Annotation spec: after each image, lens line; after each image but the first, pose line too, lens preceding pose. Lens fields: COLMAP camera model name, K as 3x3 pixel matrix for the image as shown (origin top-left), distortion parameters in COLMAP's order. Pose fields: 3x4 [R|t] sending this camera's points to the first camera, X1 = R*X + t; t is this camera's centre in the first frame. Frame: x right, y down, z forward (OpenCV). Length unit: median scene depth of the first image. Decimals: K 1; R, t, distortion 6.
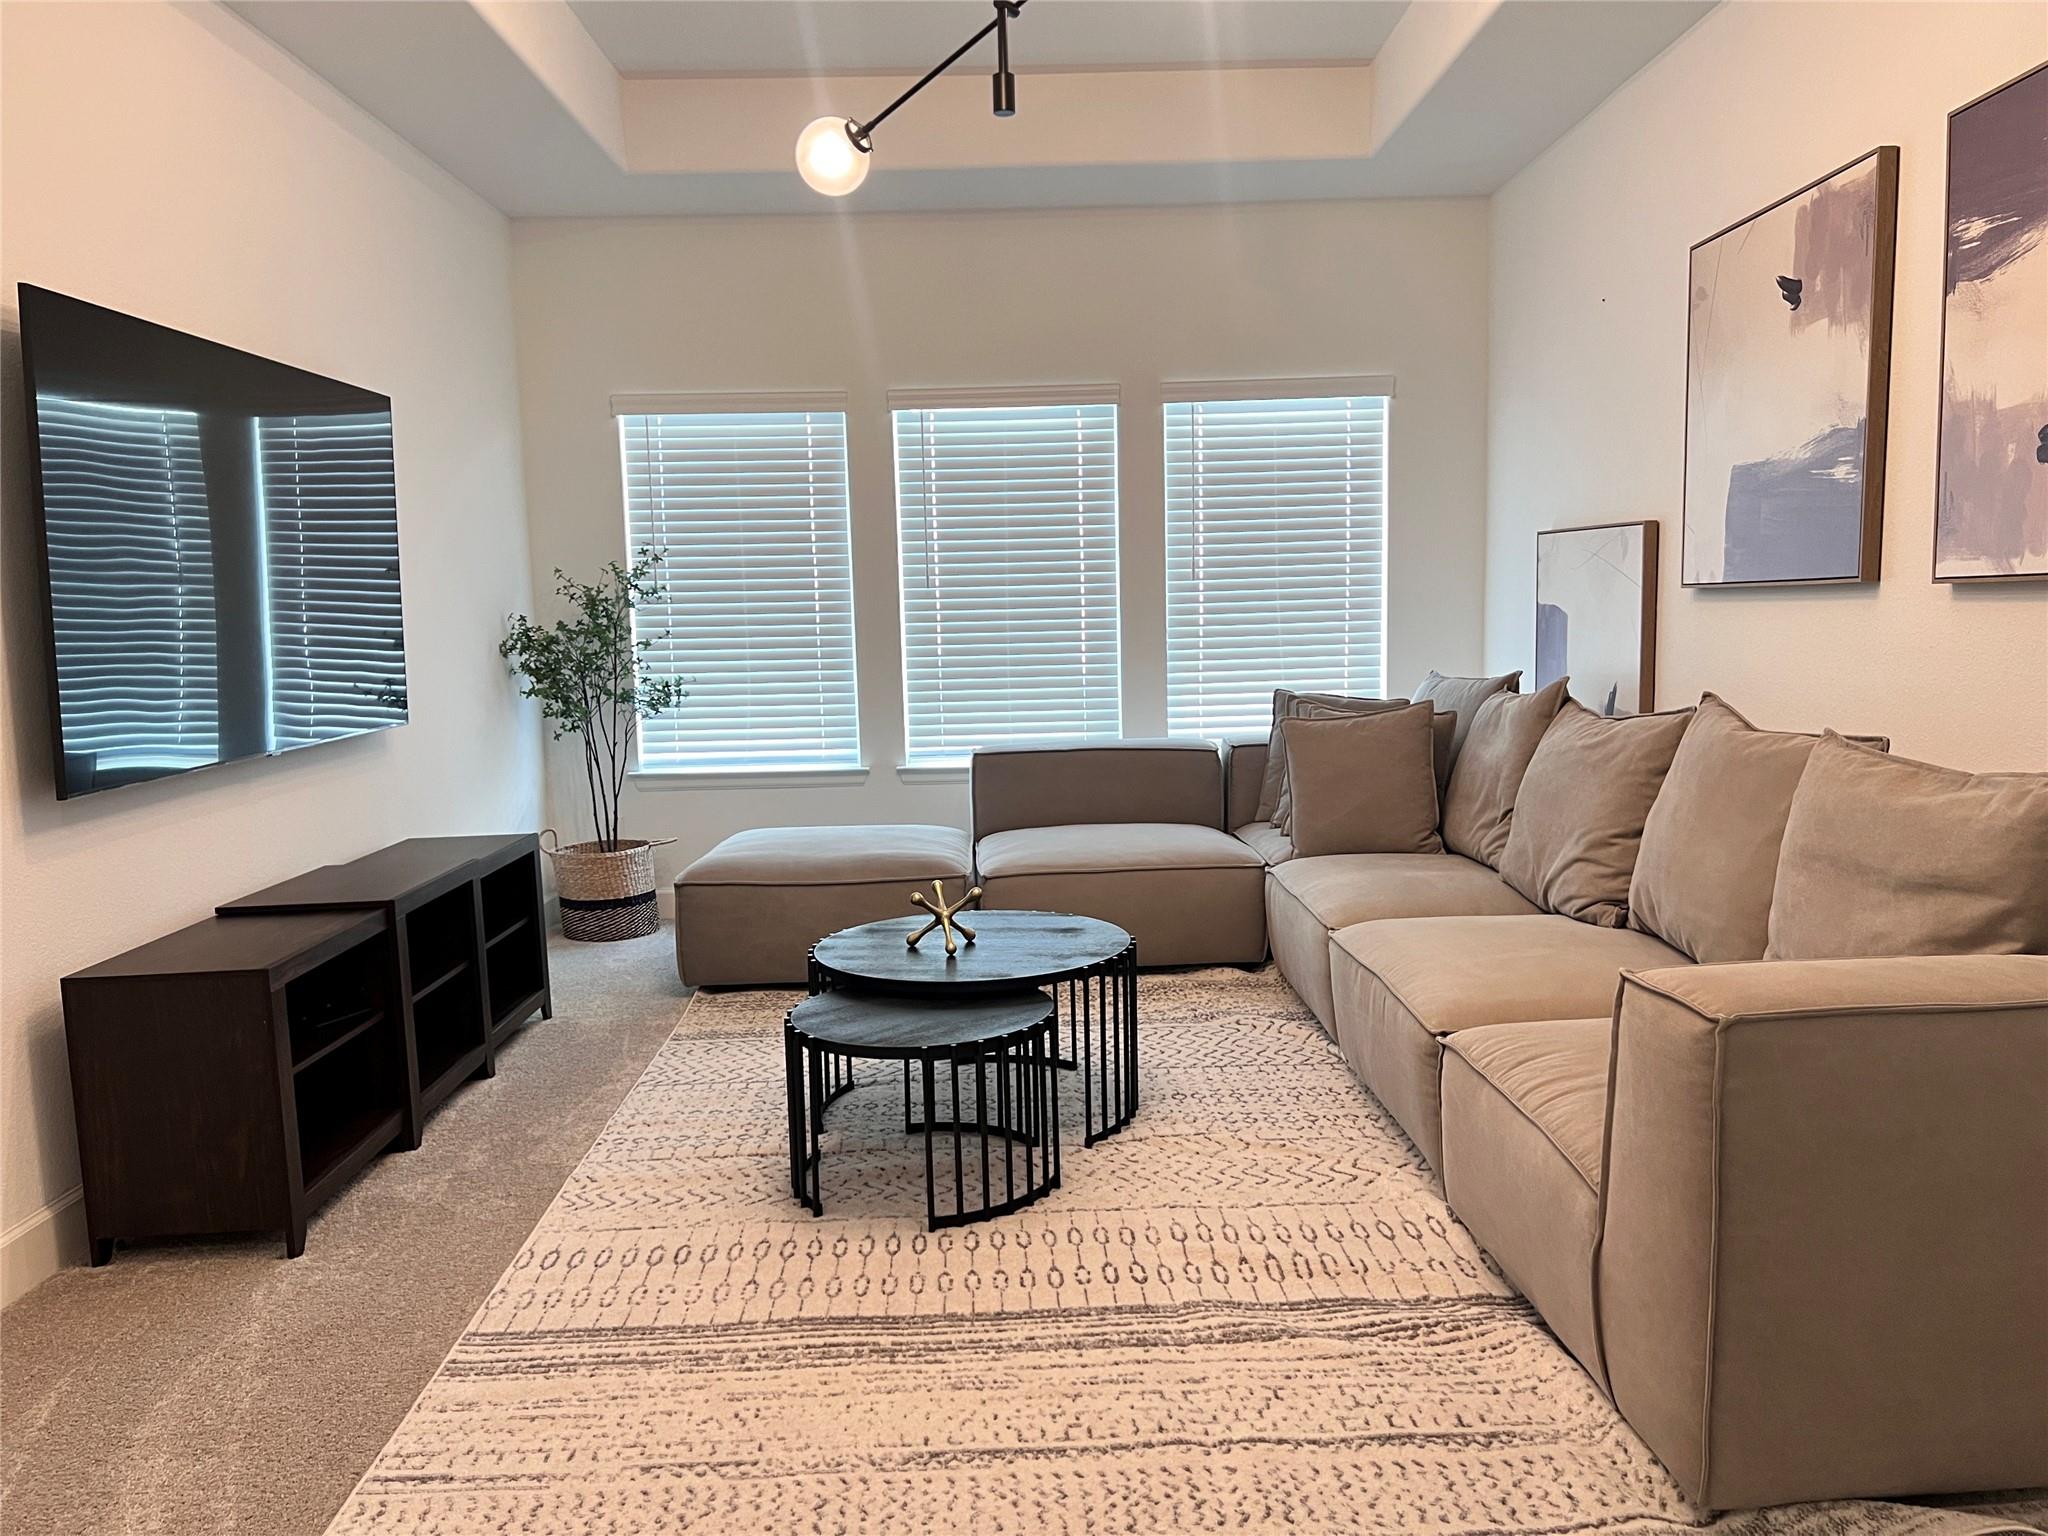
lens RADIAL K [[1523.6, 0, 1026.9], [0, 1523.6, 766.0], [0, 0, 1]] dist [0.062407, -0.068970]
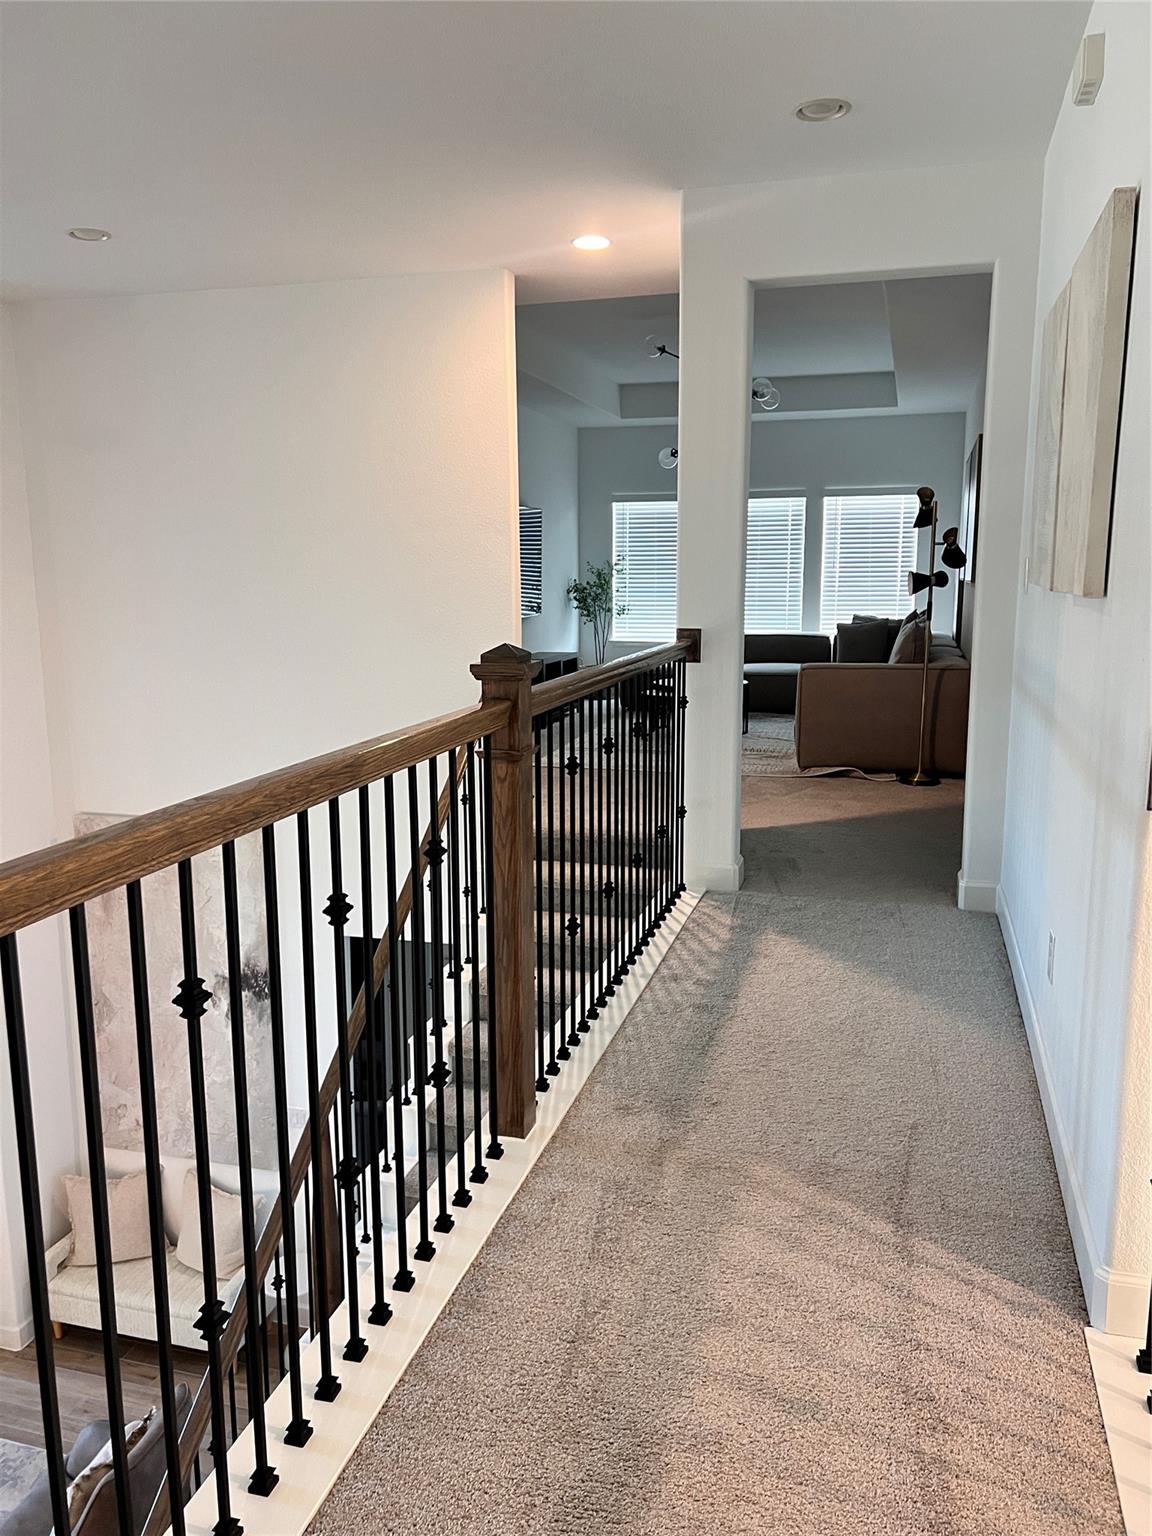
lens RADIAL K [[1142.7, 0, 576.5], [0, 1142.7, 768.5], [0, 0, 1]] dist [0.062407, -0.068970]
pose [[0.957528, 0.062646, -0.281454, 0.269728], [-0.049012, 0.997270, 0.055231, 0.125447], [0.284145, -0.039091, 0.957984, -0.967376]]
